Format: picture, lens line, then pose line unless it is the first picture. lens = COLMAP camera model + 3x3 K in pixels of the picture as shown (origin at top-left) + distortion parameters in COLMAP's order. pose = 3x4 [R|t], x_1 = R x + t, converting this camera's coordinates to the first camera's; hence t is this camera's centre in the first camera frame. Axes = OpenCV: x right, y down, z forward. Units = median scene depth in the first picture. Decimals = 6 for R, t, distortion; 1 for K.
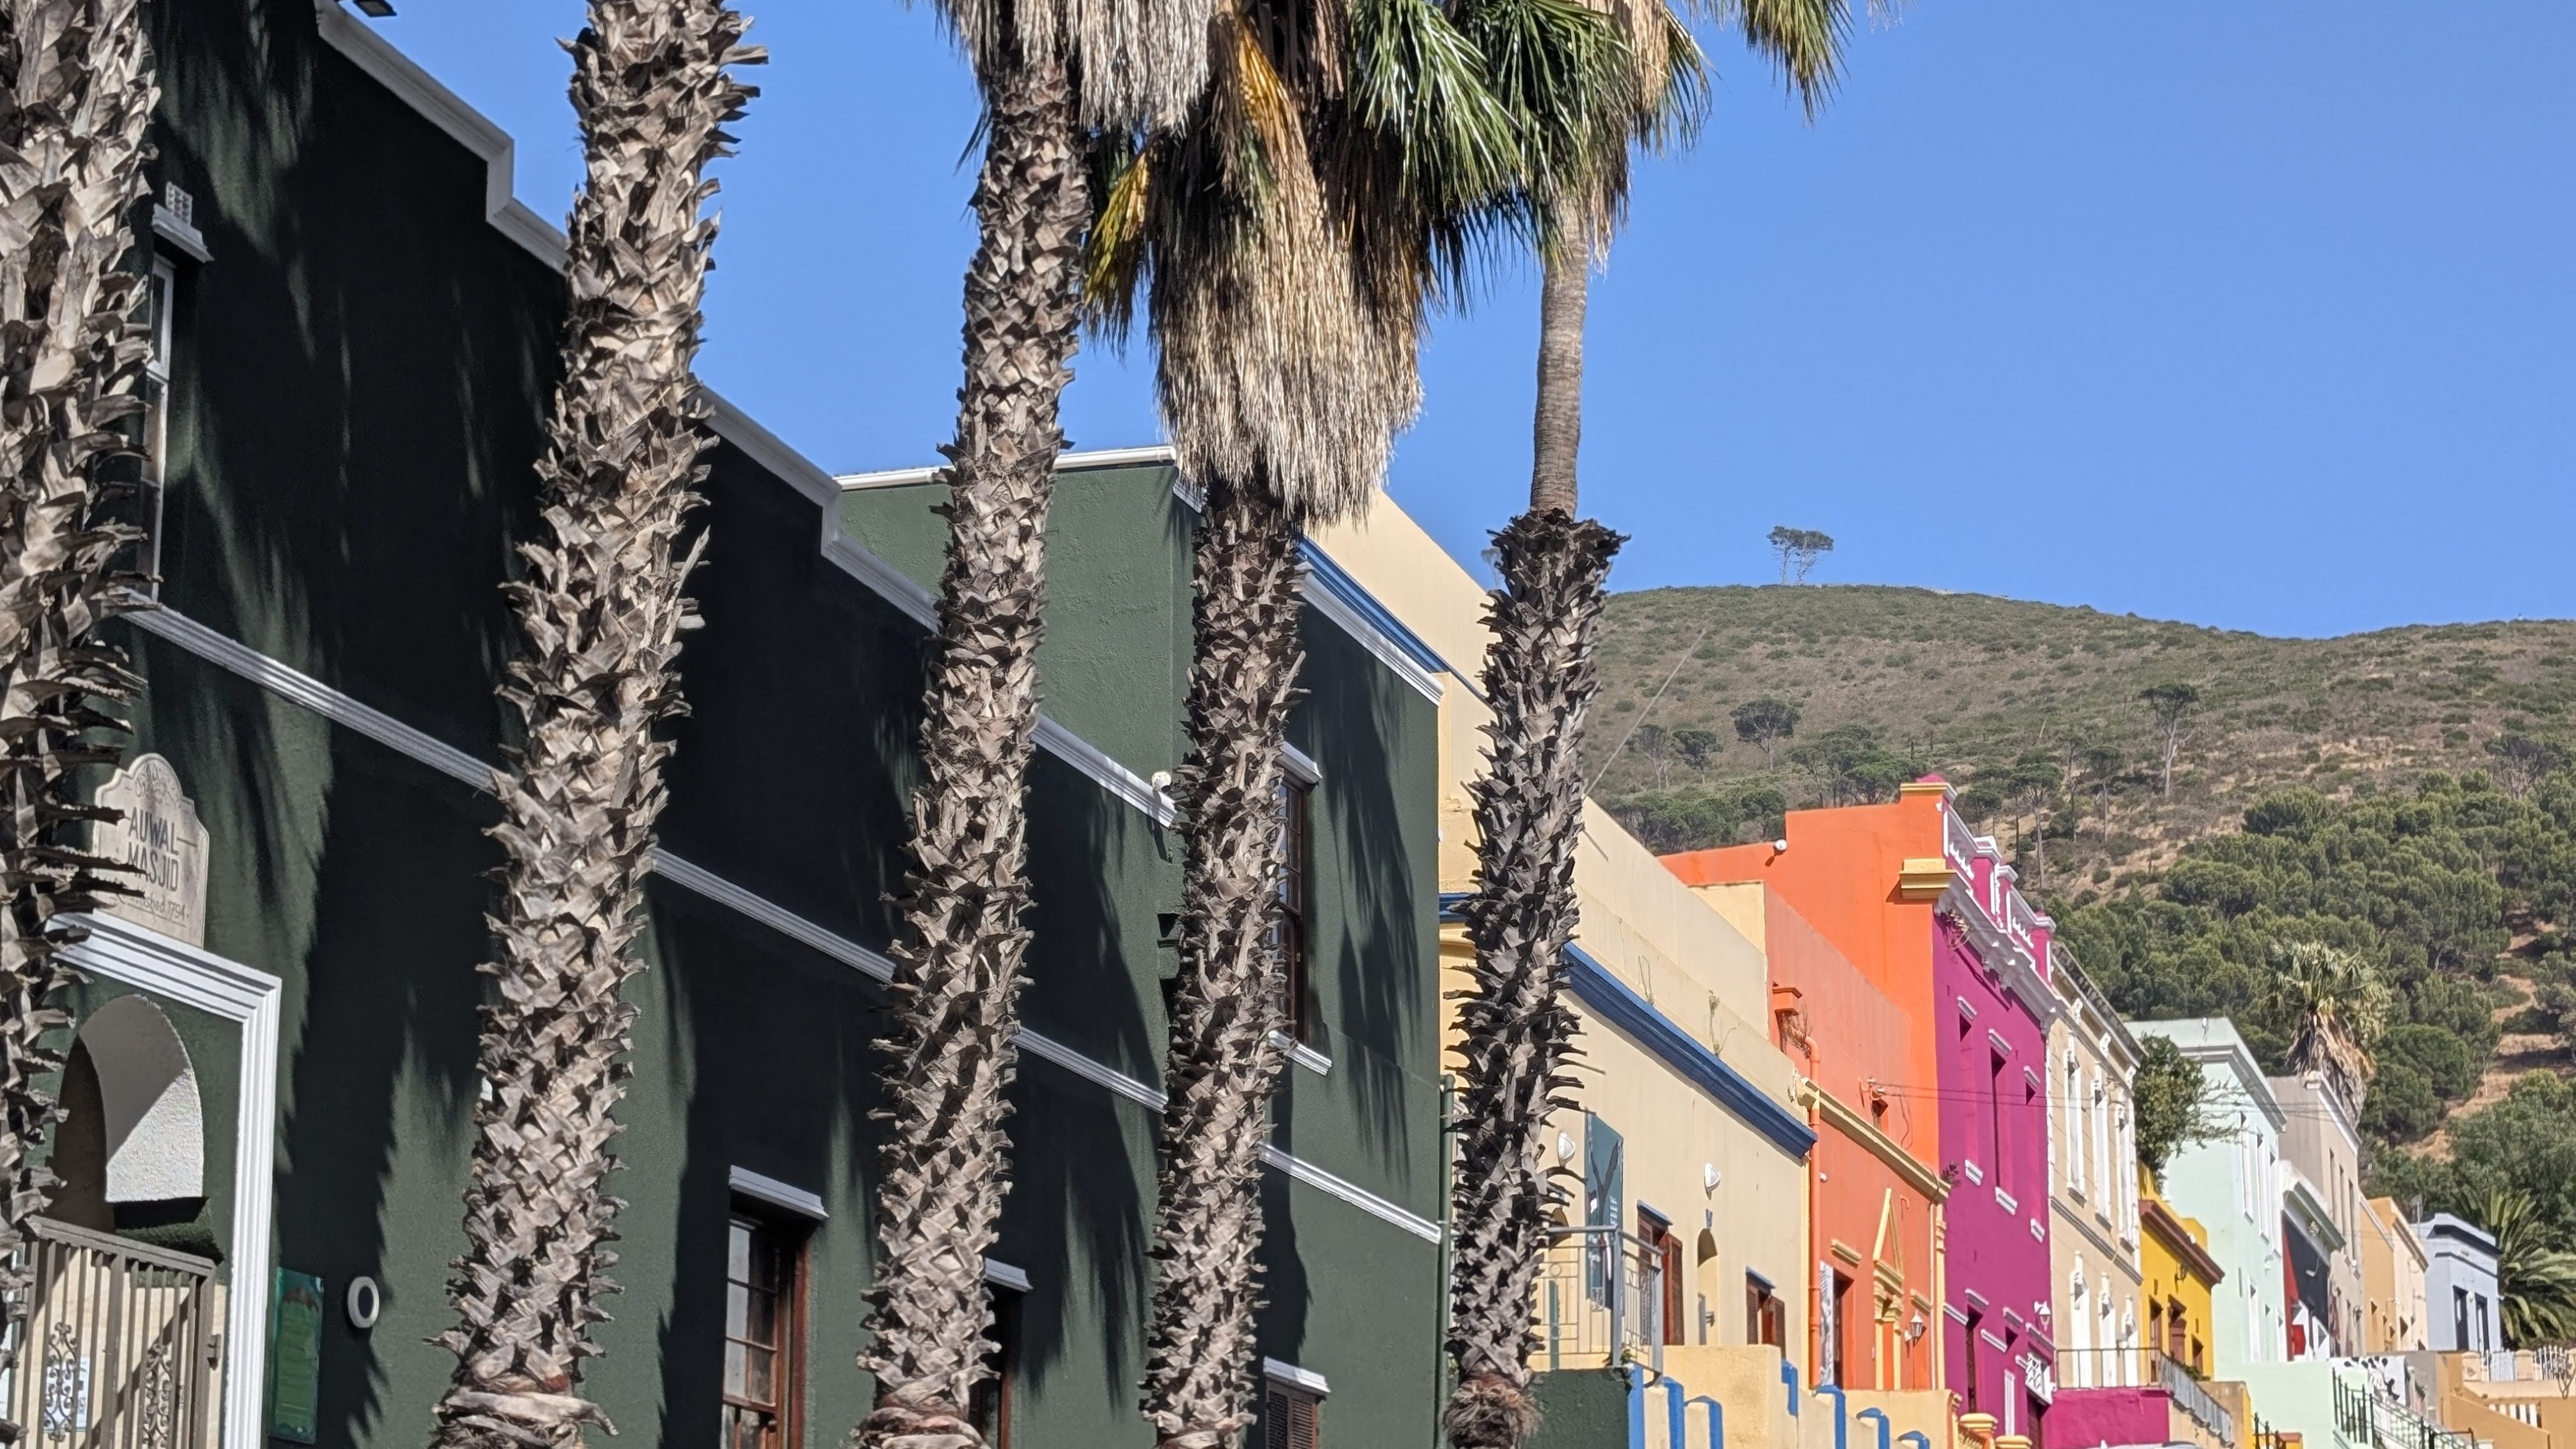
lens RADIAL K [[5064.7, 0, 1279.4], [0, 5064.7, 641.6], [0, 0, 1]] dist [0.308471, -1.874104]
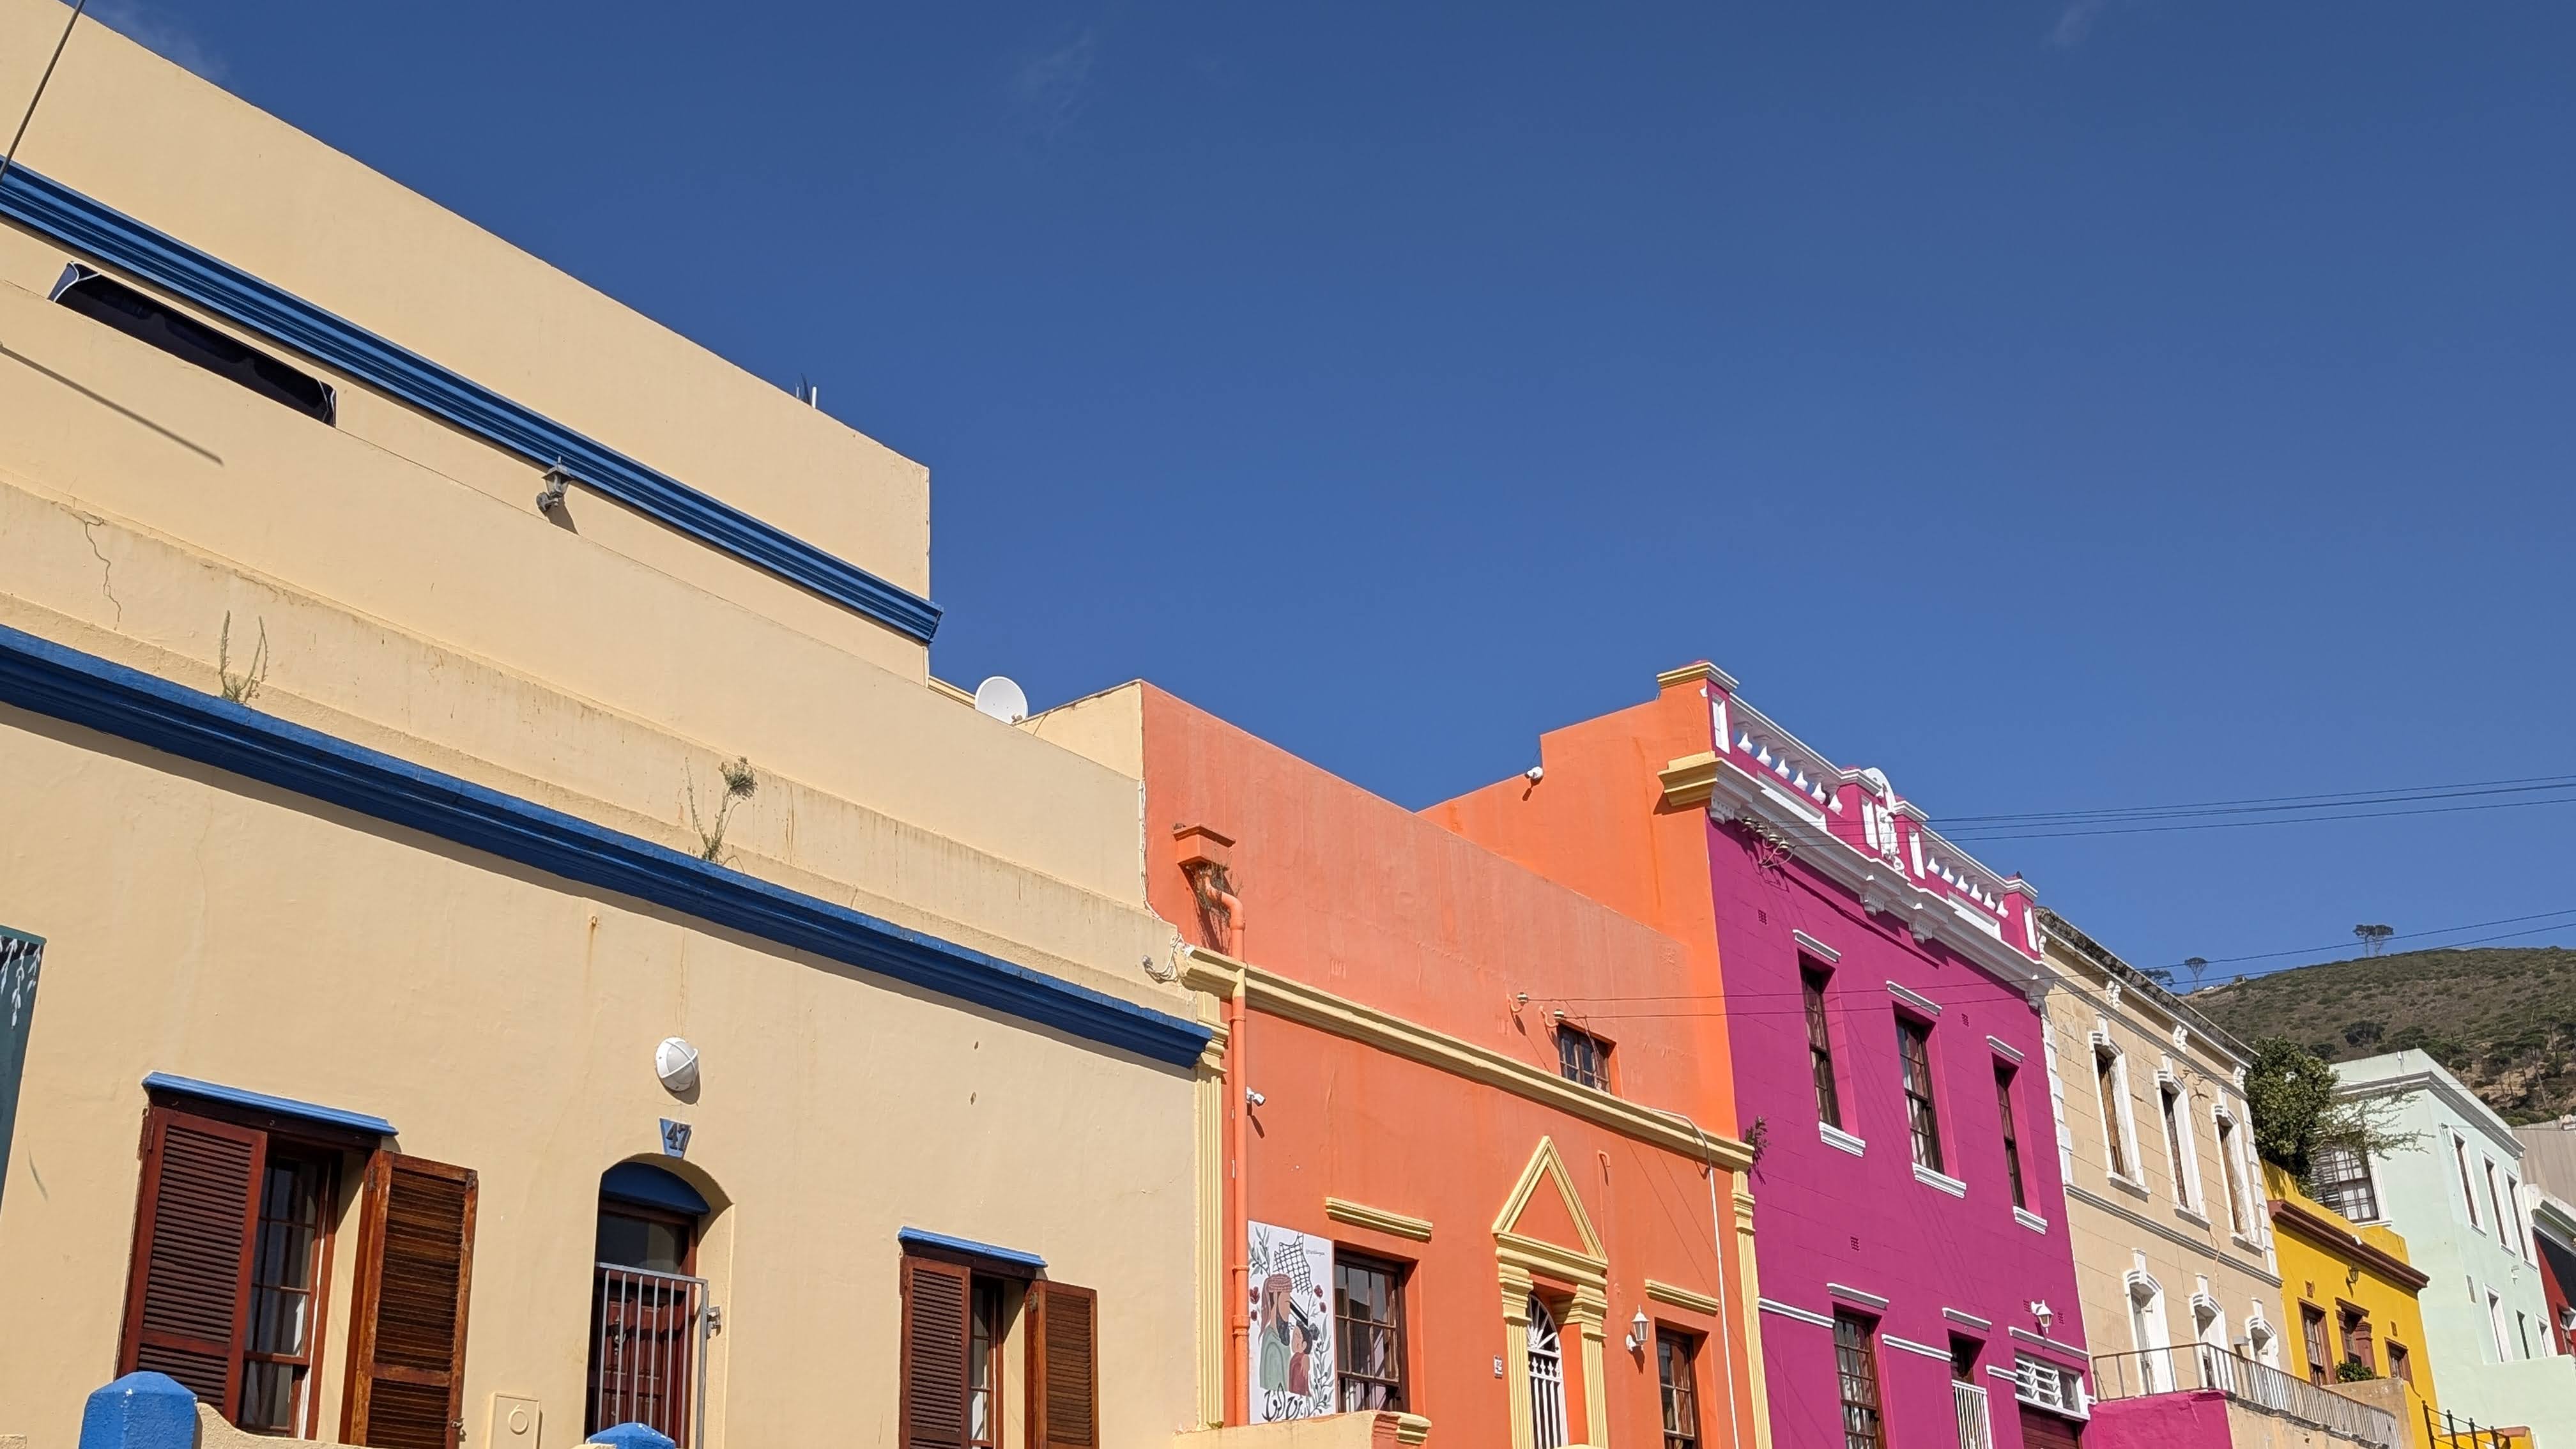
lens RADIAL K [[2666.5, 0, 1288.0], [0, 2666.5, 724.5], [0, 0, 1]] dist [0.079229, -0.291023]
pose [[0.951281, -0.156320, -0.265760, 0.184800], [0.119943, 0.981674, -0.148086, 0.096112], [0.284038, 0.108996, 0.952598, 0.587334]]
